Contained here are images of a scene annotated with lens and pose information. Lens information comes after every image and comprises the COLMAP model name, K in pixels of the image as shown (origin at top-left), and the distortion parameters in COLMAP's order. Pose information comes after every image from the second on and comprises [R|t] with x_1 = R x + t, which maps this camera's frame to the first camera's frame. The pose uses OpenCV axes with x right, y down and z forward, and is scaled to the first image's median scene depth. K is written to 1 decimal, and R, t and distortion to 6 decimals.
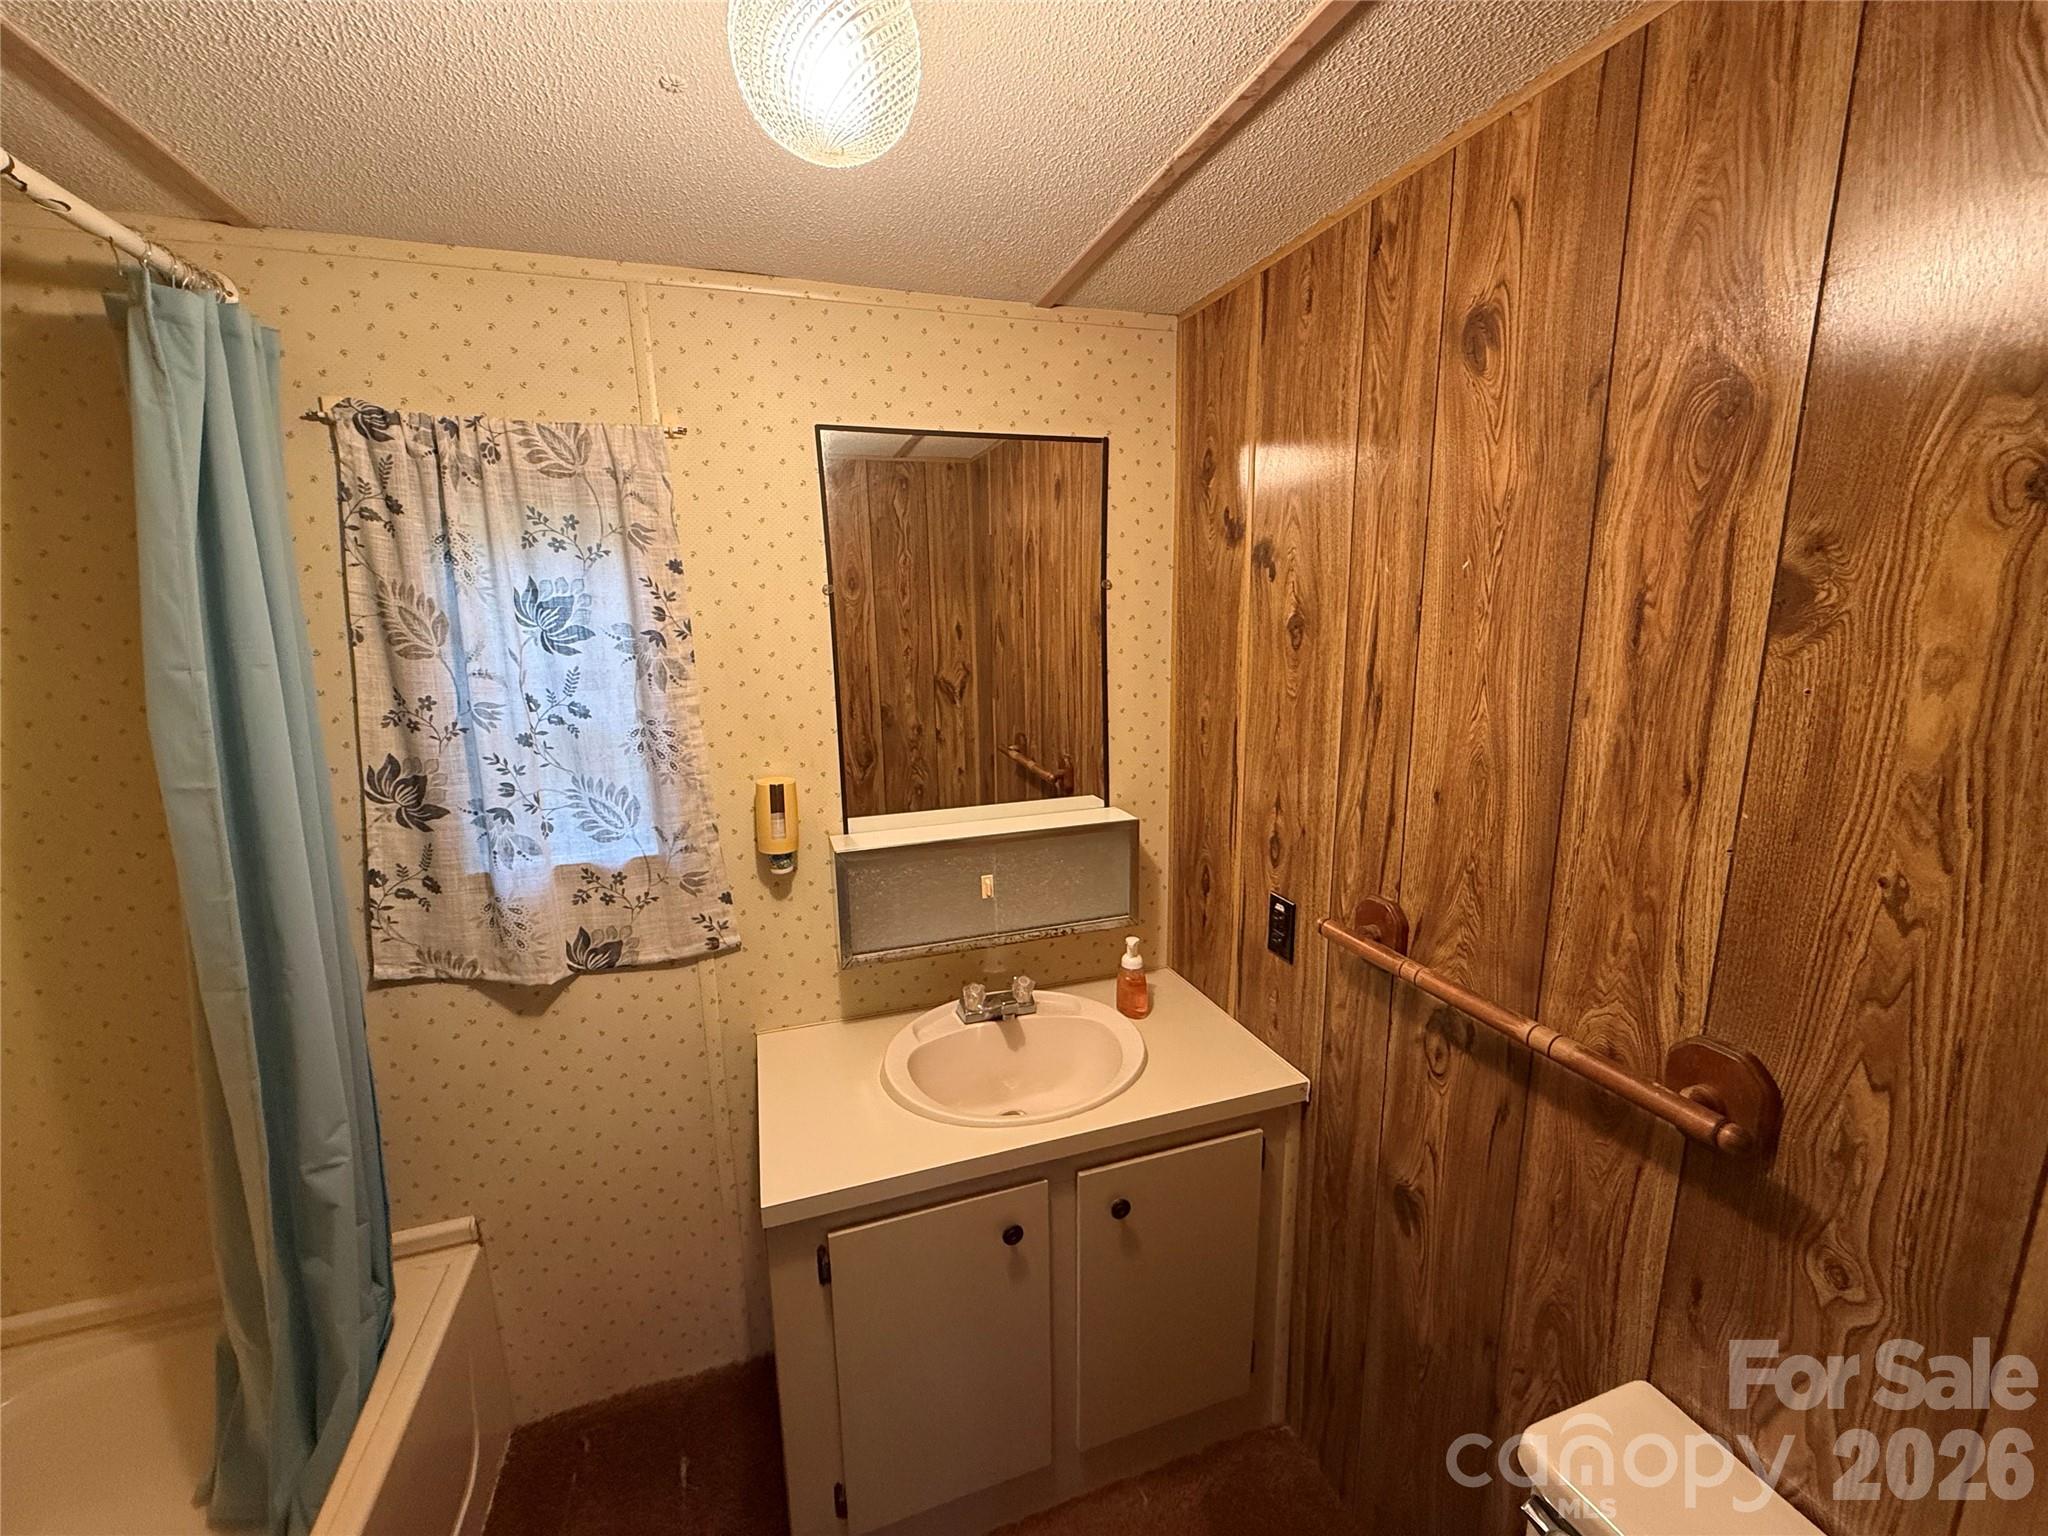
lens RADIAL K [[818.2, 0, 1024.0], [0, 818.2, 768.0], [0, 0, 1]] dist [-0.000154, 0.000144]
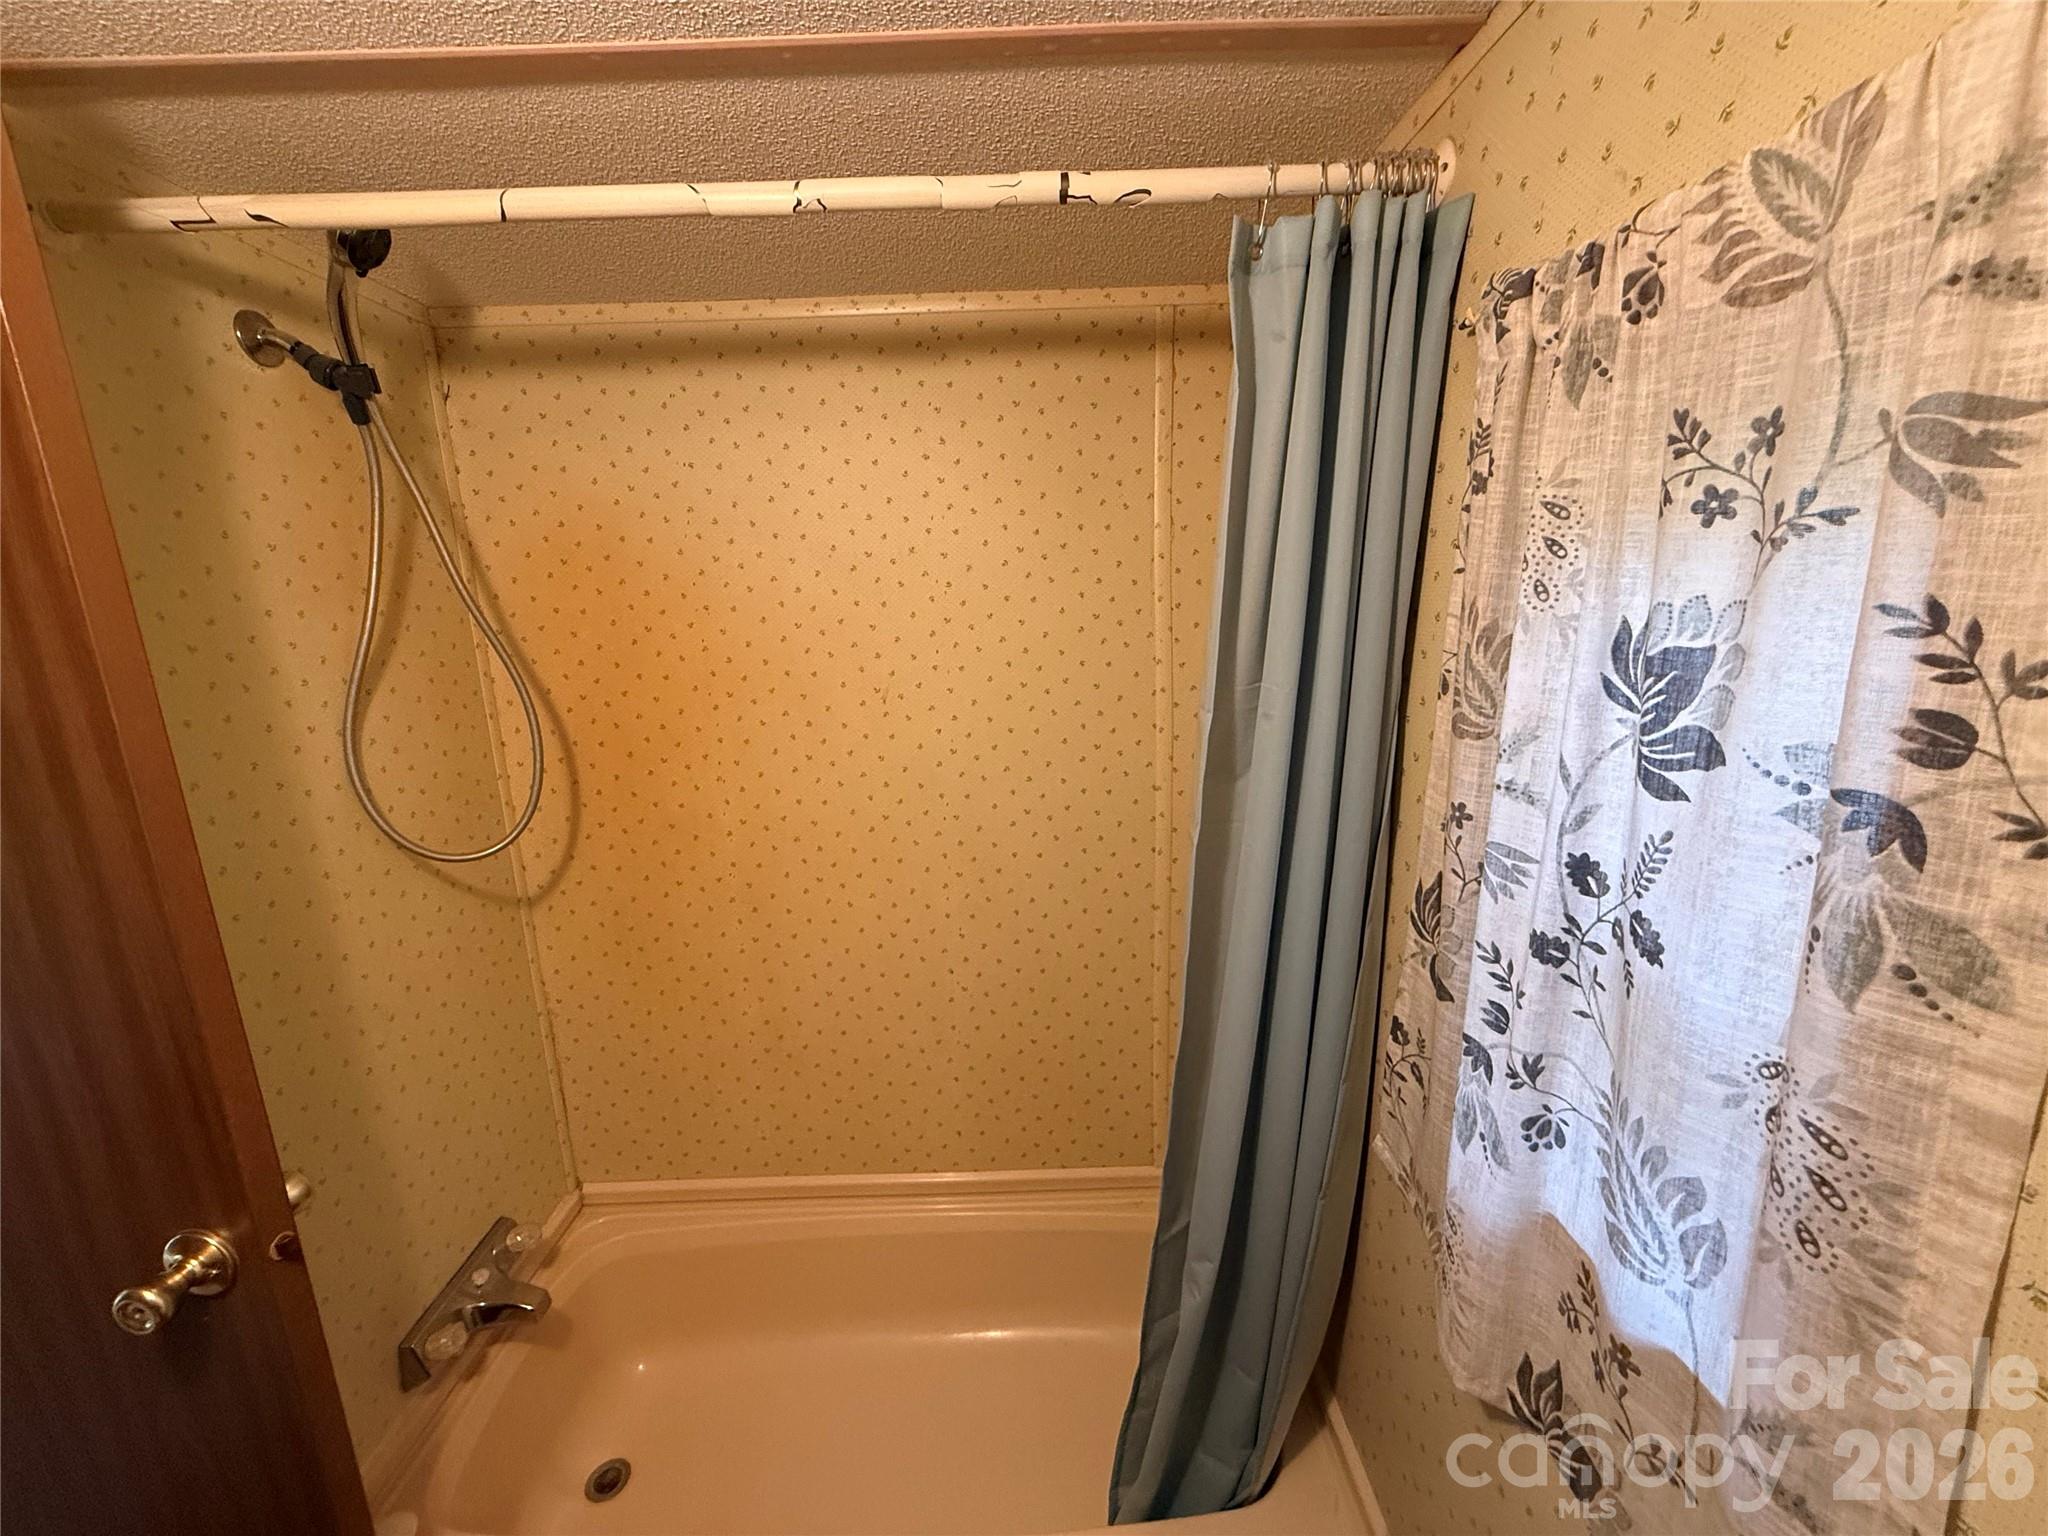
lens RADIAL K [[818.2, 0, 1024.0], [0, 818.2, 768.0], [0, 0, 1]] dist [-0.000154, 0.000144]
pose [[-0.328021, 0.229503, -0.916368, -0.117741], [-0.151335, 0.944745, 0.290782, -0.229378], [0.932470, 0.234061, -0.275164, 0.868855]]
